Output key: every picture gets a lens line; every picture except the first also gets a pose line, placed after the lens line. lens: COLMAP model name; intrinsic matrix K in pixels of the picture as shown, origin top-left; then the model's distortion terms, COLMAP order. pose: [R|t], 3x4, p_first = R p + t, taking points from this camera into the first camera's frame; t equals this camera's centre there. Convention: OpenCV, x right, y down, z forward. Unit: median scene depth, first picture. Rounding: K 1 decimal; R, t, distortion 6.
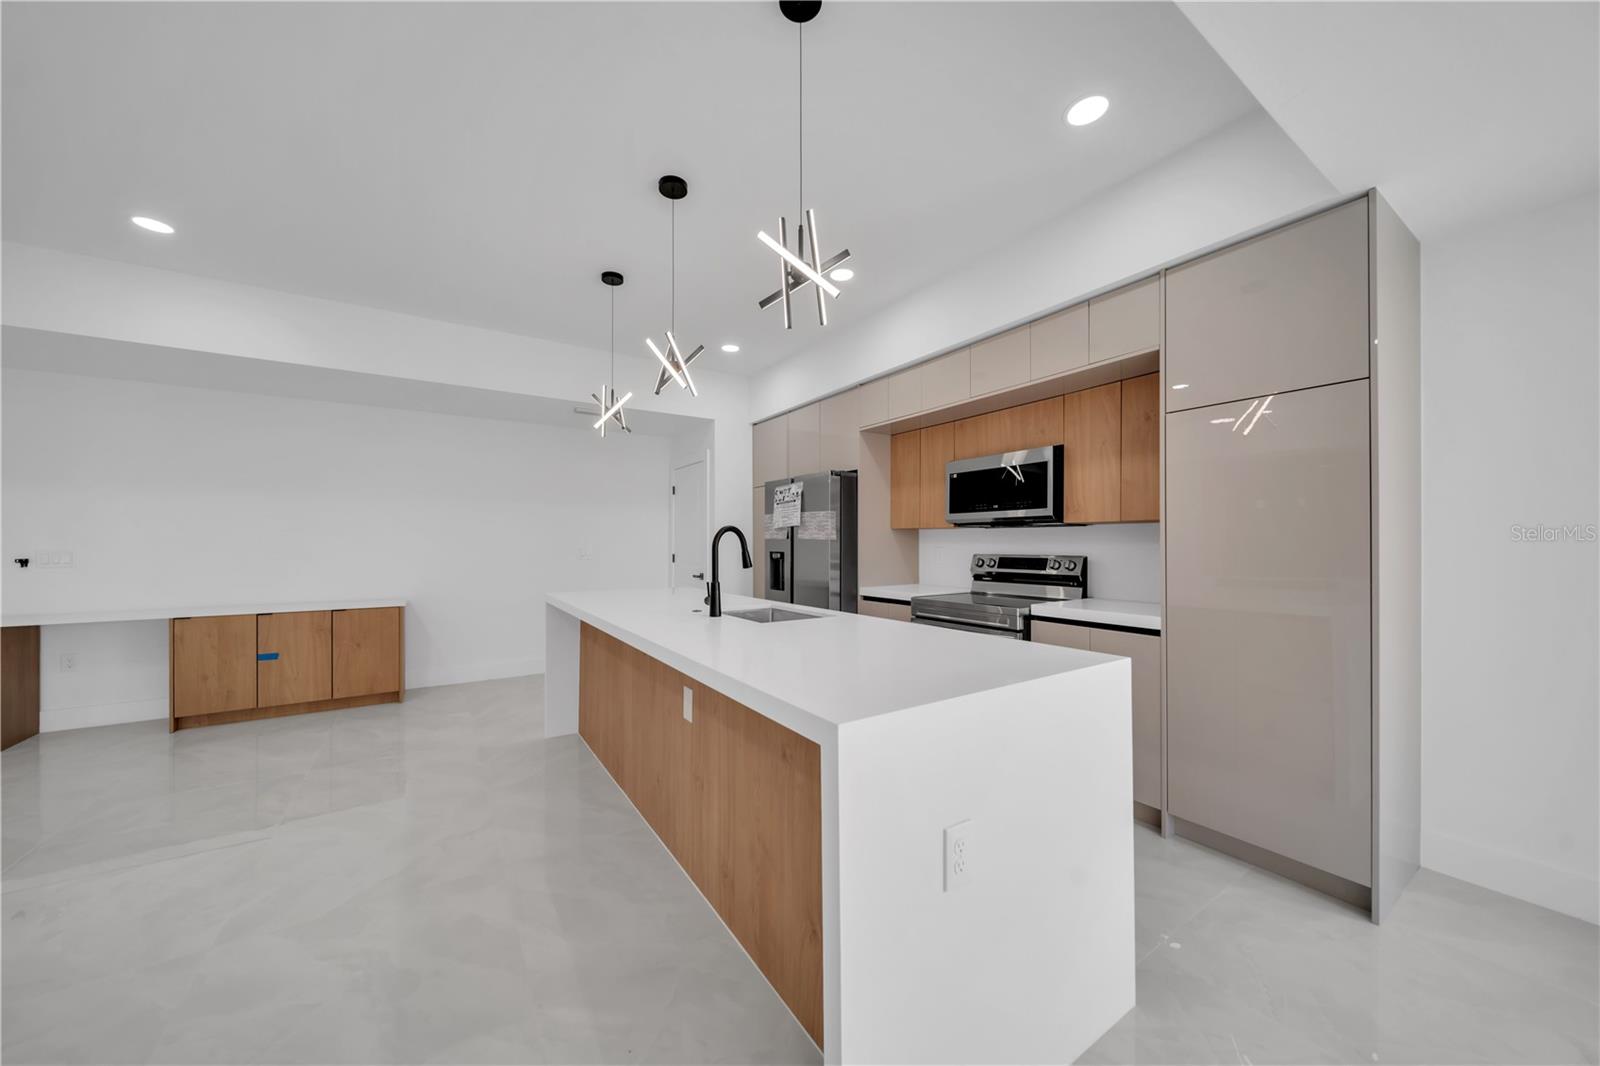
lens RADIAL K [[555.0, 0, 798.5], [0, 555.0, 540.4], [0, 0, 1]] dist [0.002245, -0.000254]
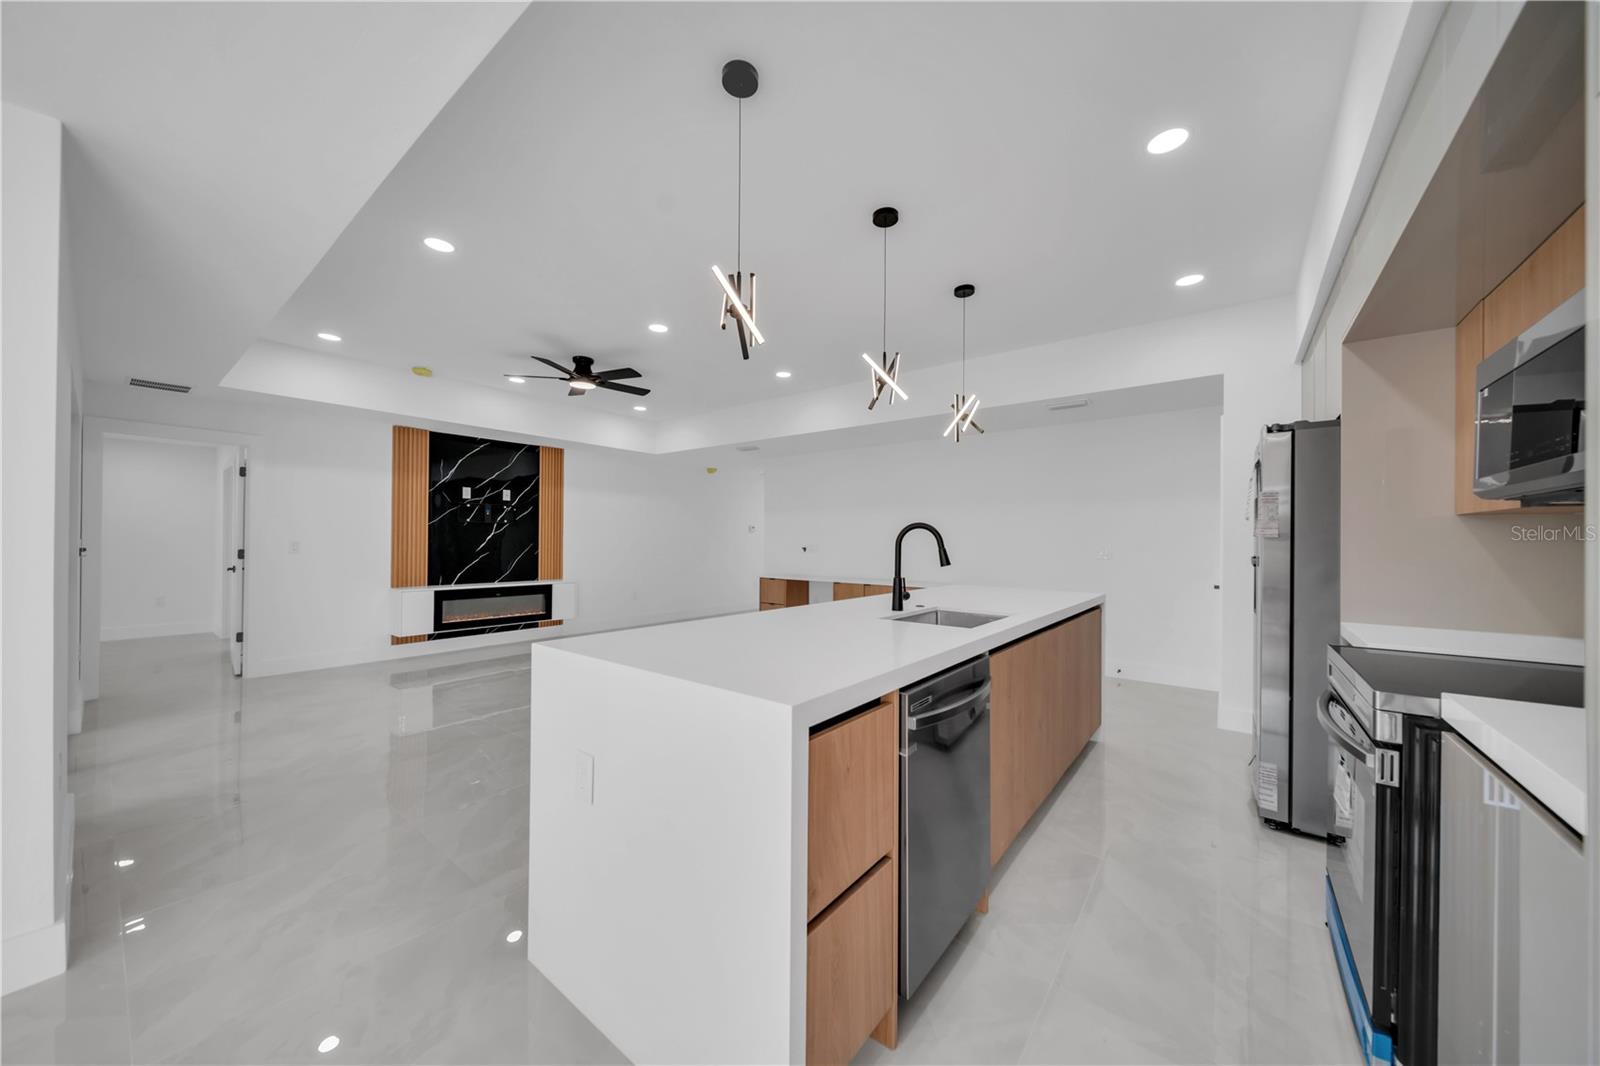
lens RADIAL K [[555.0, 0, 798.5], [0, 555.0, 540.4], [0, 0, 1]] dist [0.002245, -0.000254]
pose [[0.317251, 0.004125, -0.948333, 0.484407], [-0.008167, 0.999965, 0.001618, 0.004297], [0.948307, 0.007231, 0.317273, 0.313487]]
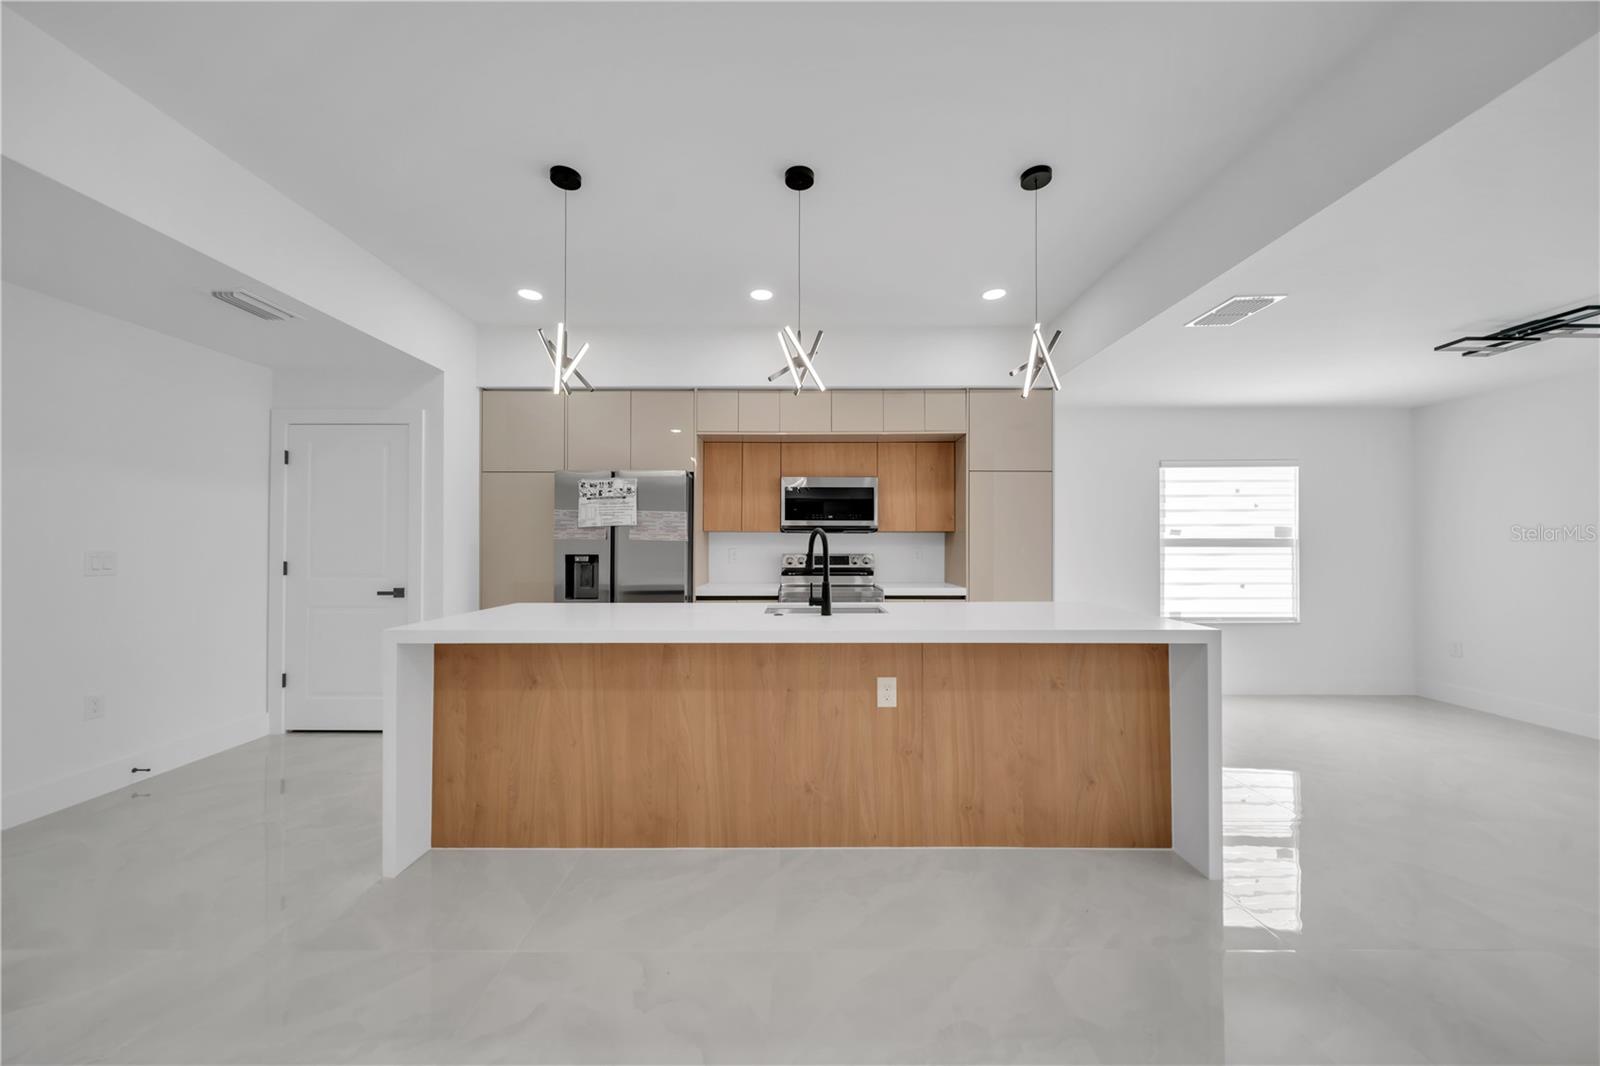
lens RADIAL K [[555.0, 0, 798.5], [0, 555.0, 540.4], [0, 0, 1]] dist [0.002245, -0.000254]
pose [[0.549973, 0.008021, 0.835144, -0.656967], [-0.006955, 0.999963, -0.005024, 0.000937], [-0.835153, -0.003046, 0.550009, 0.294012]]
